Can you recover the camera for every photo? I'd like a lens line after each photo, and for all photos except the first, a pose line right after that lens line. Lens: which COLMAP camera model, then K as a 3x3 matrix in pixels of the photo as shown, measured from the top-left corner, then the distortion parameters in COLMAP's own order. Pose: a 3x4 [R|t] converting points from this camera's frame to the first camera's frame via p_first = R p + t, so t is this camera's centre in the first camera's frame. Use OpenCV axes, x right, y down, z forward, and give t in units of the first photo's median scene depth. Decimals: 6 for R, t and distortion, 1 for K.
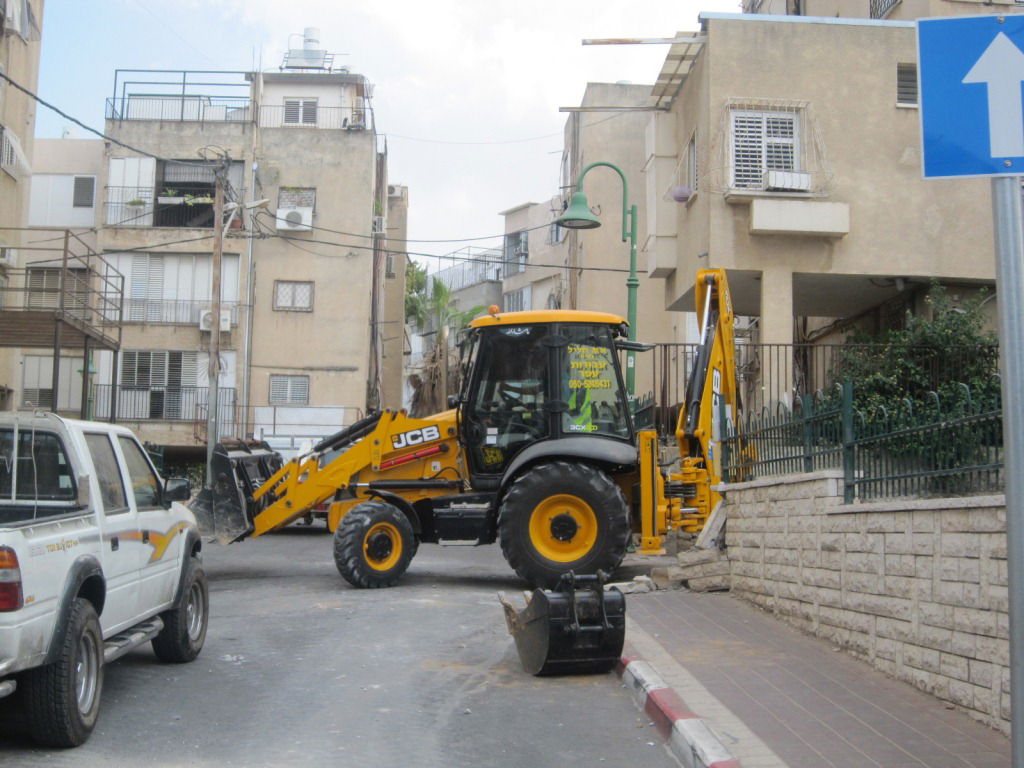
lens RADIAL K [[1487.9, 0, 512.0], [0, 1487.9, 384.0], [0, 0, 1]] dist [-0.171604, -0.006940]
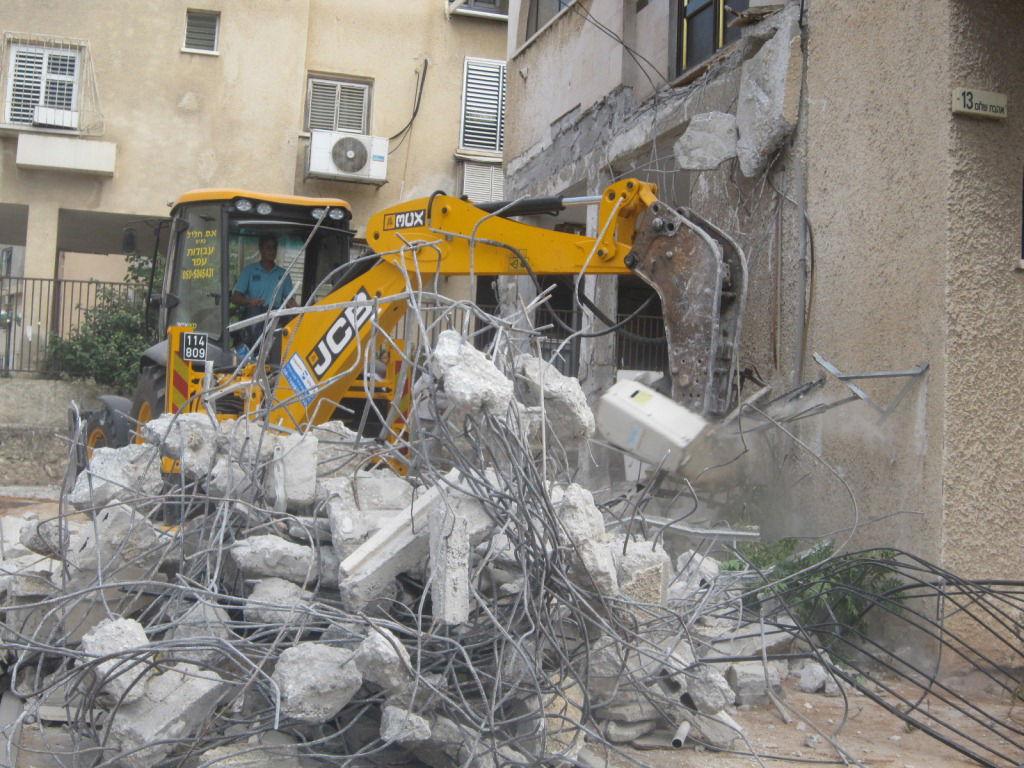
lens RADIAL K [[1476.6, 0, 512.0], [0, 1476.6, 384.0], [0, 0, 1]] dist [-0.170391, 0.040303]
pose [[0.970059, 0.040941, 0.239393, 0.254454], [-0.049135, 0.998389, 0.028362, 0.000844], [-0.237847, -0.039275, 0.970508, -0.039385]]
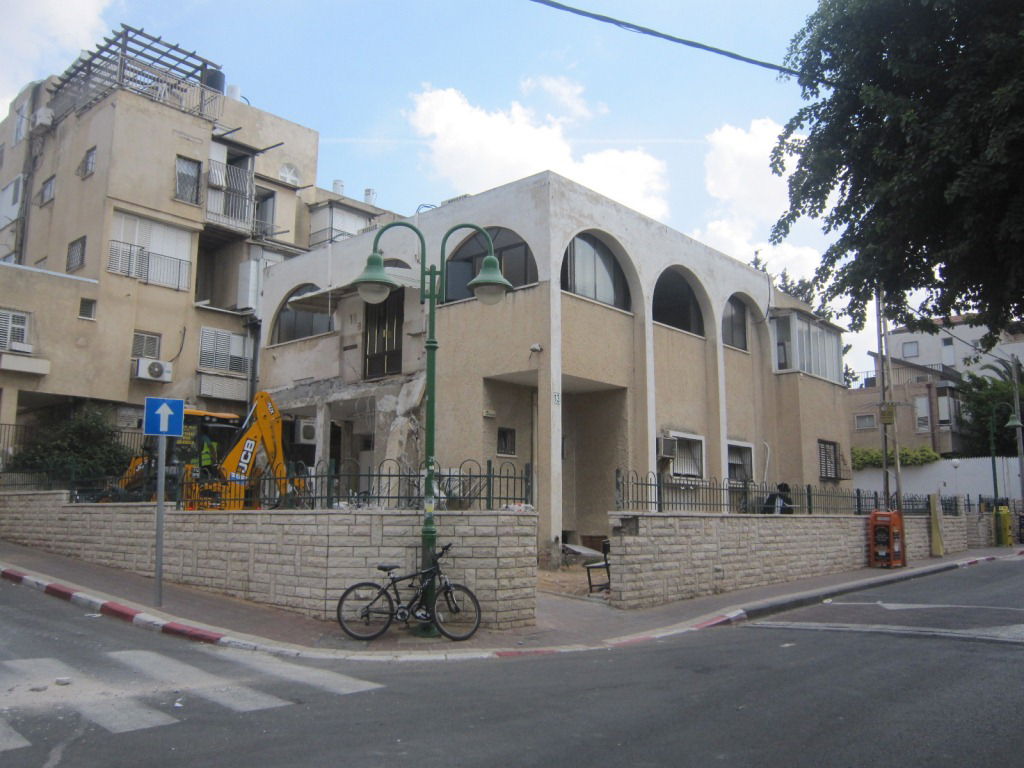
lens RADIAL K [[869.3, 0, 512.0], [0, 869.3, 384.0], [0, 0, 1]] dist [-0.071789, 0.011878]
pose [[0.702849, 0.095116, 0.704952, -0.169475], [-0.059659, 0.995411, -0.074825, -0.034851], [-0.708833, 0.010534, 0.705297, -0.353958]]
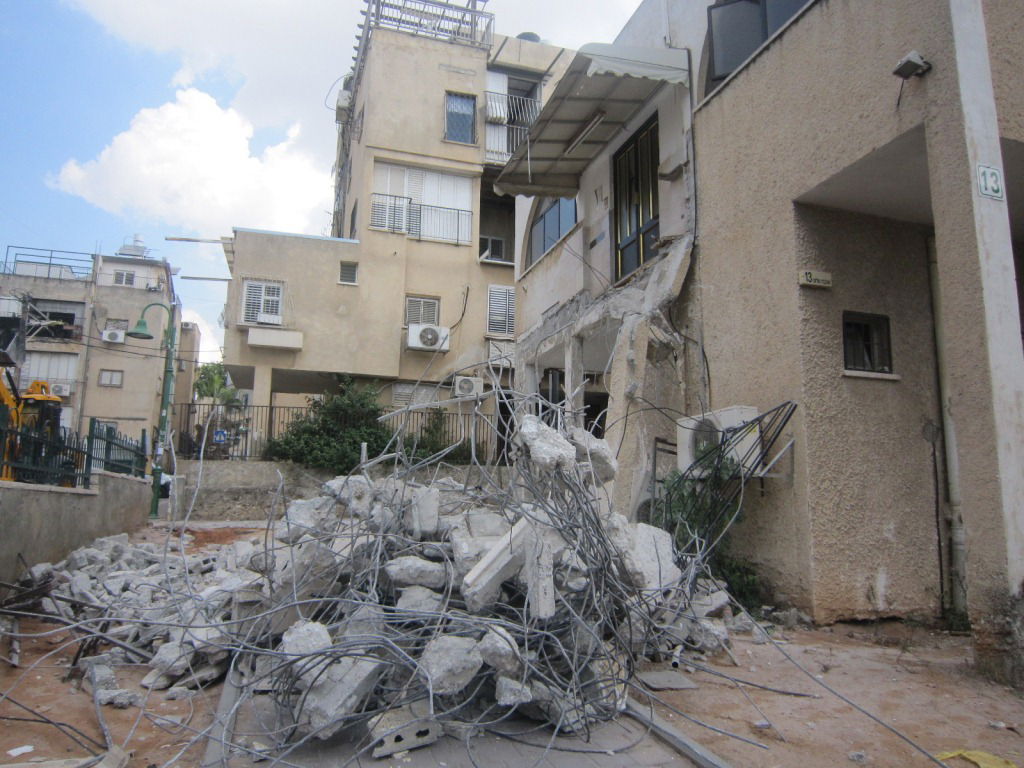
lens RADIAL K [[739.7, 0, 512.0], [0, 739.7, 384.0], [0, 0, 1]] dist [-0.057319, 0.031161]
pose [[0.968444, 0.038311, 0.246269, 0.251989], [-0.020999, 0.997144, -0.072541, 0.005321], [-0.248345, 0.065081, 0.966483, 0.026704]]
